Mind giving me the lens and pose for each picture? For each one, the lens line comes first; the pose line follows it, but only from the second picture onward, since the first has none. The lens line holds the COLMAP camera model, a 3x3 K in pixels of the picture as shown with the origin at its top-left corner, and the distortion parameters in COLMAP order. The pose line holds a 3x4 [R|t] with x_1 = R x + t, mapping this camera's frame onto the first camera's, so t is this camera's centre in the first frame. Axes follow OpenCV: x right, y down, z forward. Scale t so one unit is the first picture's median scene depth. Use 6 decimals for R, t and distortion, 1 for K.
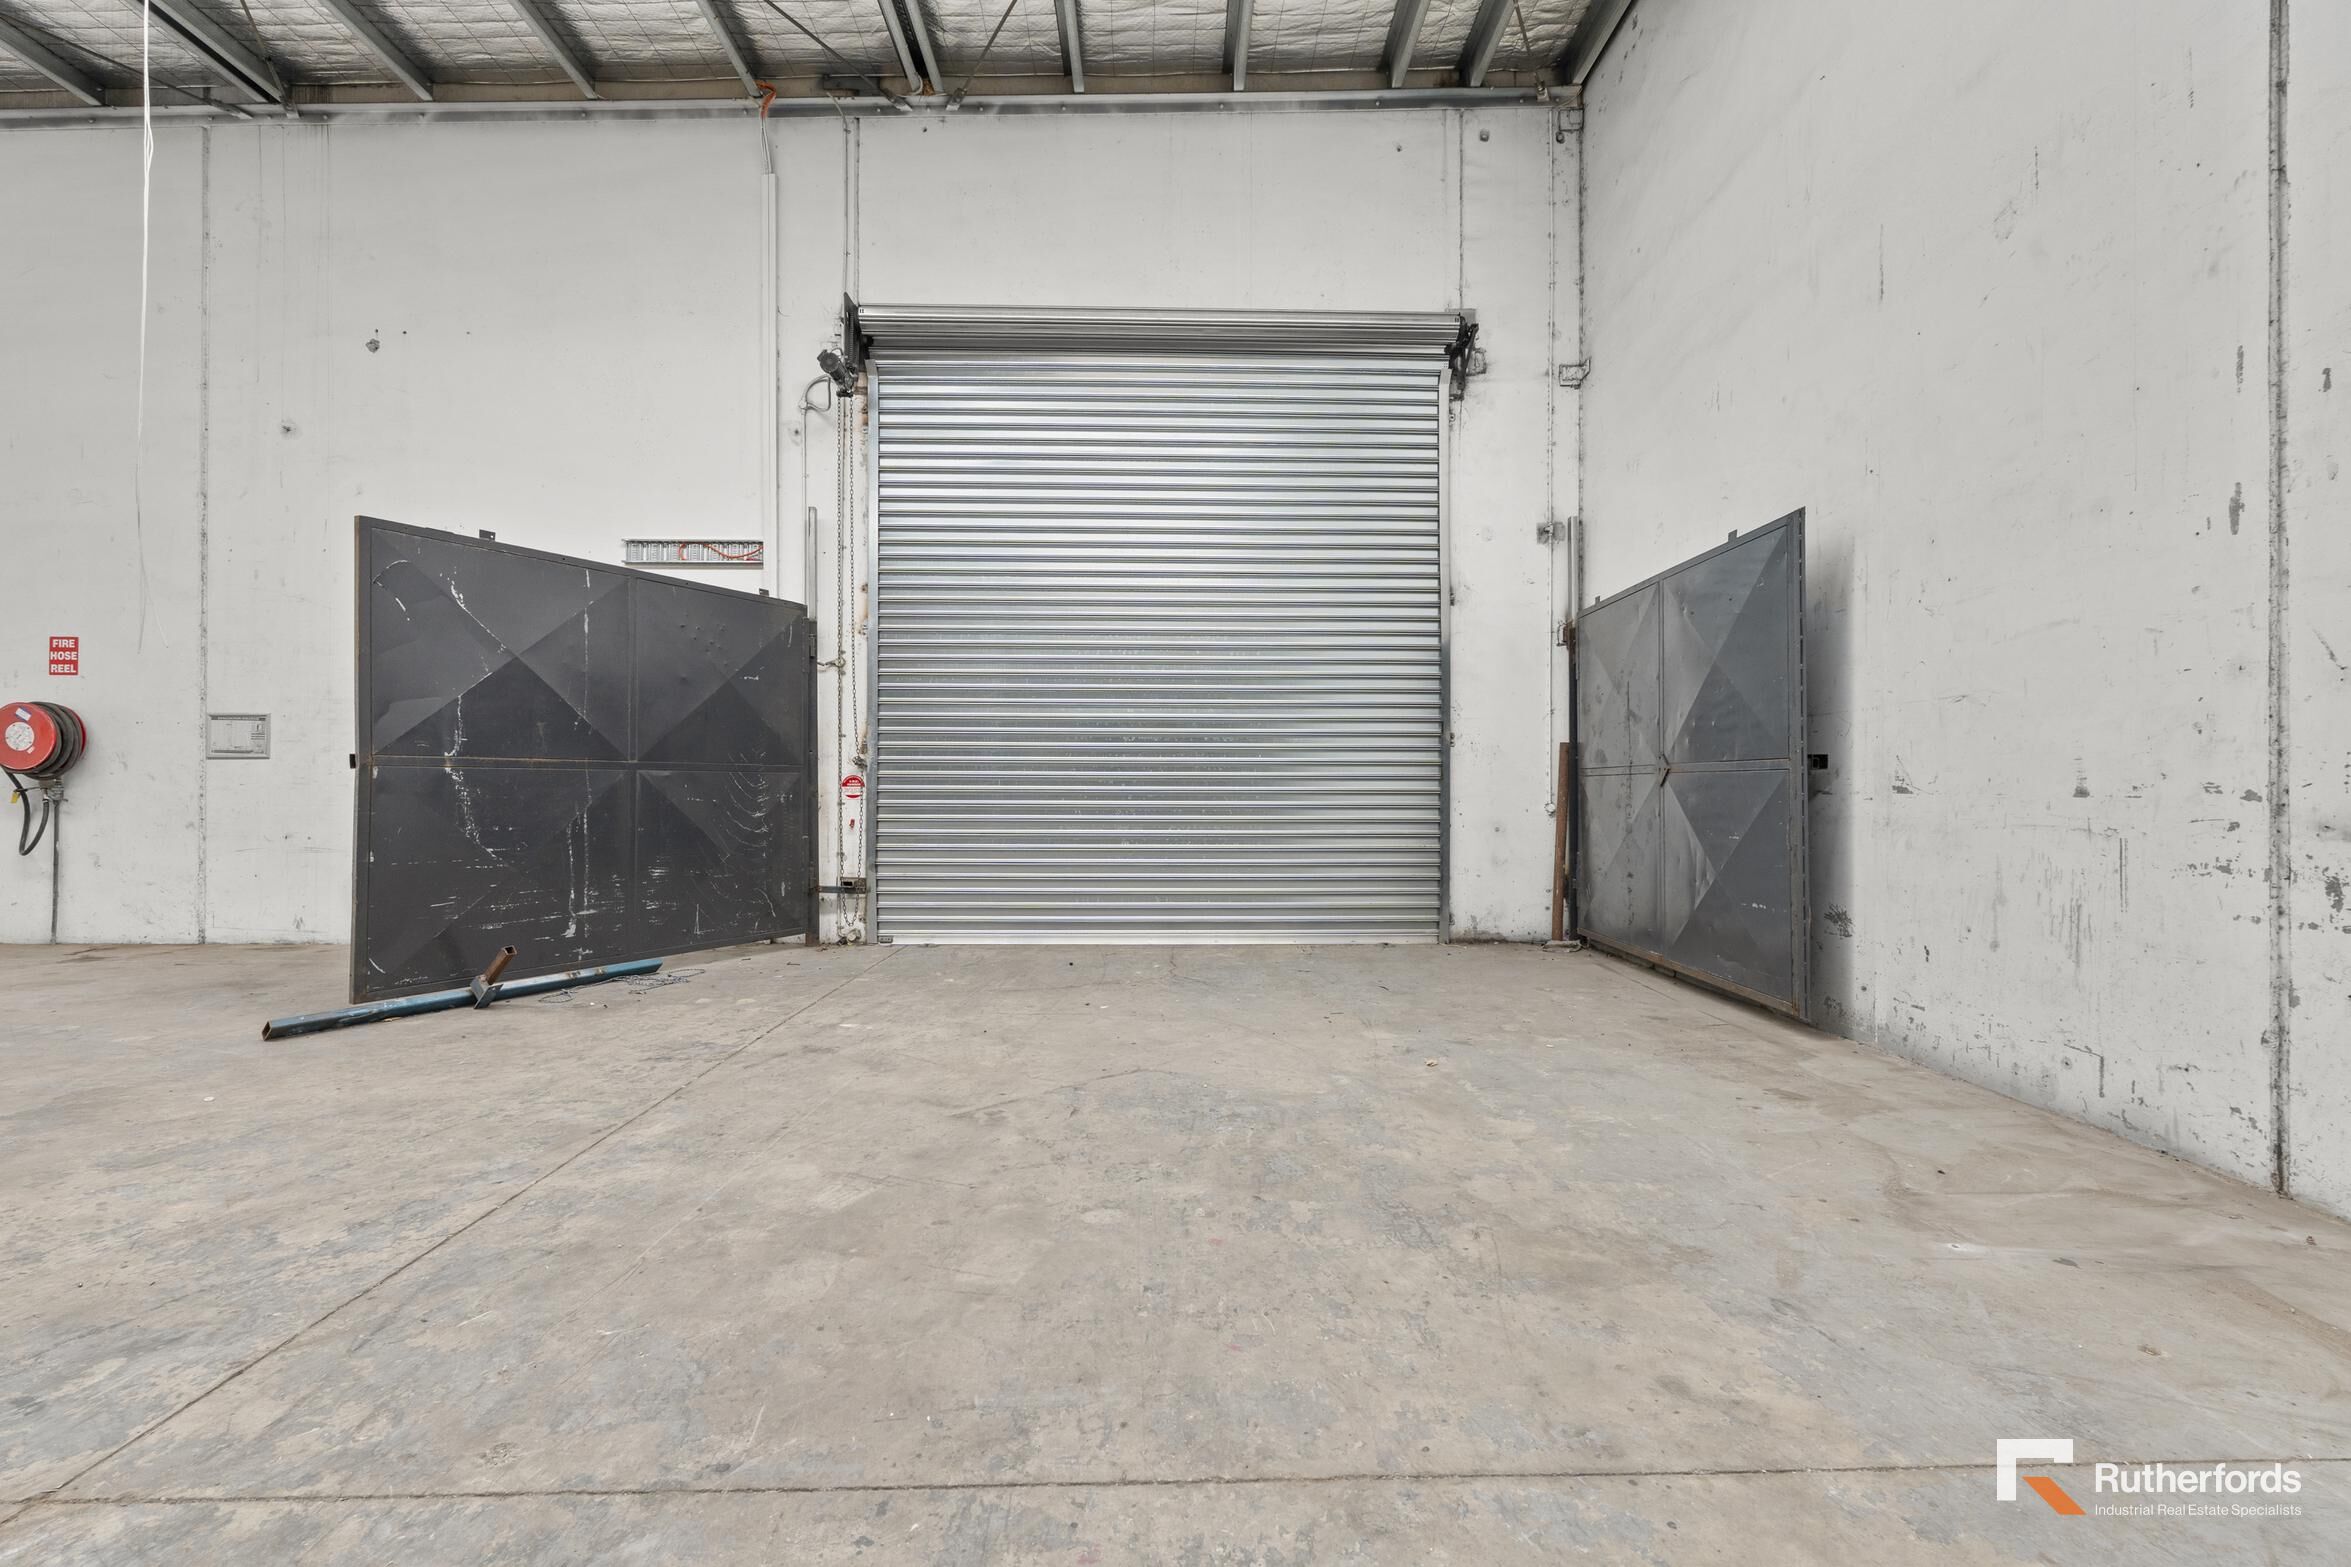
lens RADIAL K [[1063.3, 0, 1151.6], [0, 1063.3, 784.9], [0, 0, 1]] dist [0.000658, 0.000042]
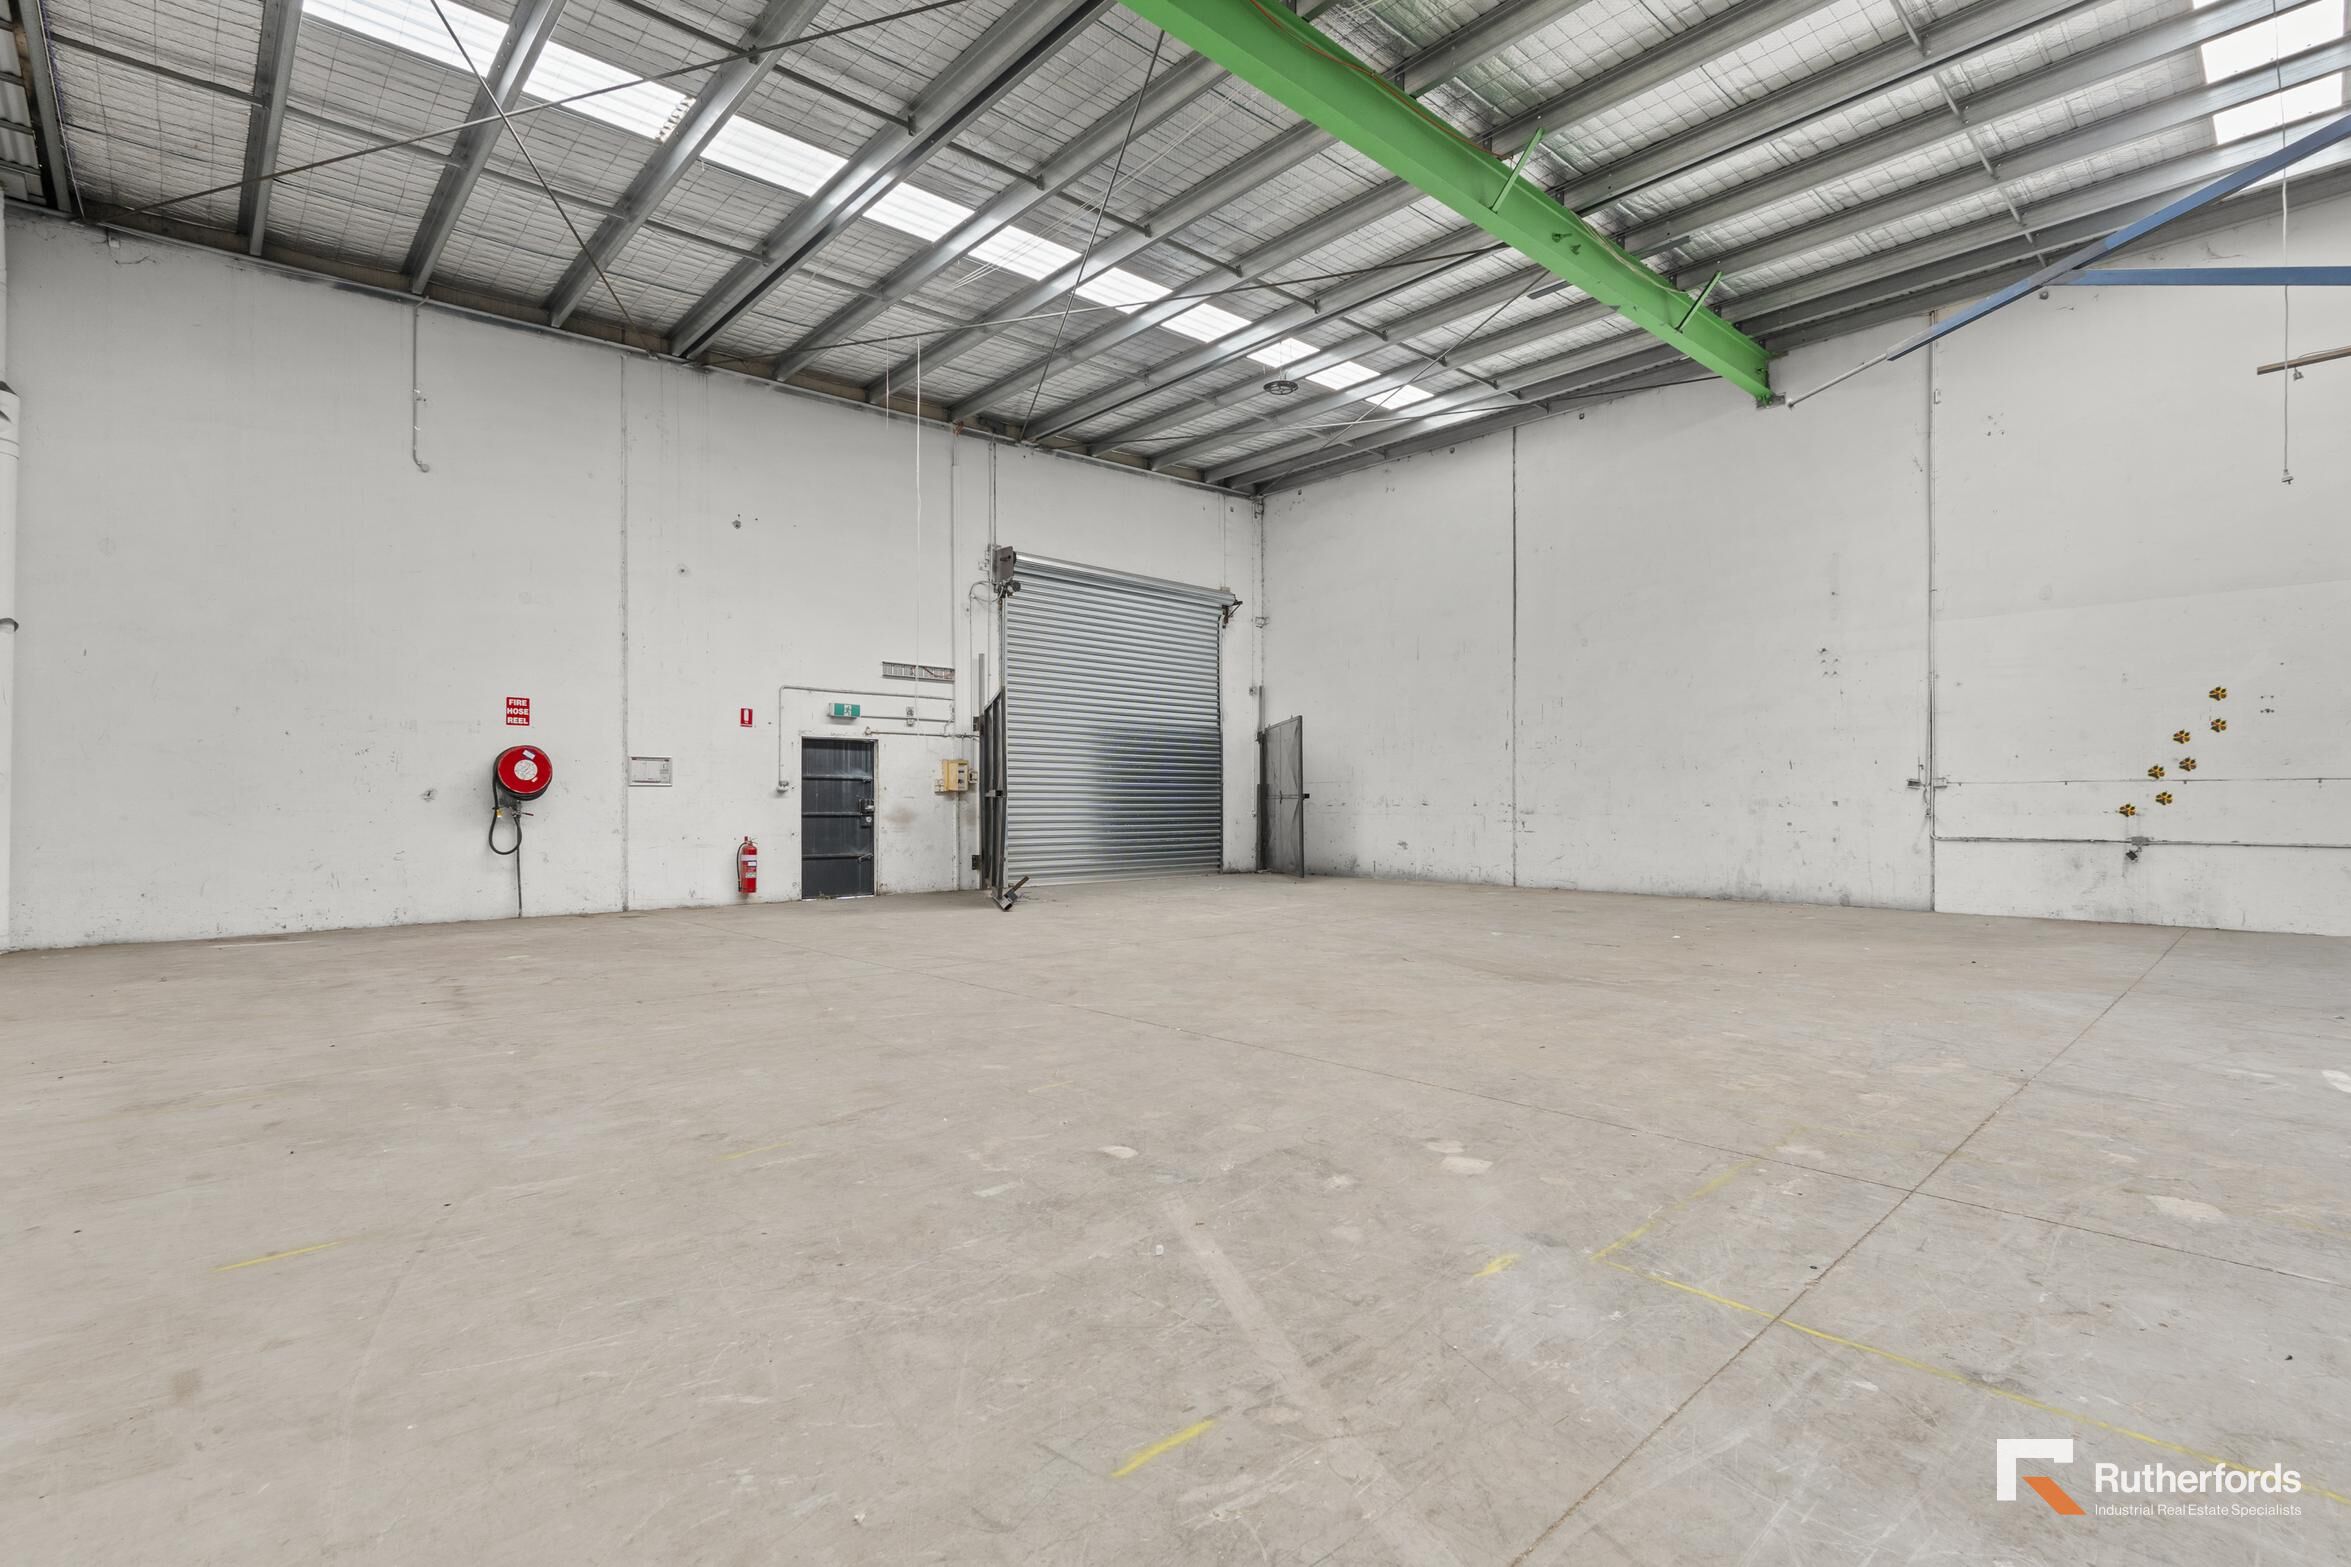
lens RADIAL K [[1147.6, 0, 1244.0], [0, 1147.6, 813.7], [0, 0, 1]] dist [-0.001687, 0.000567]
pose [[0.706639, -0.007874, 0.707530, -3.035910], [-0.000259, 0.999935, 0.011388, -0.009821], [-0.707574, -0.008230, 0.706592, -1.580944]]
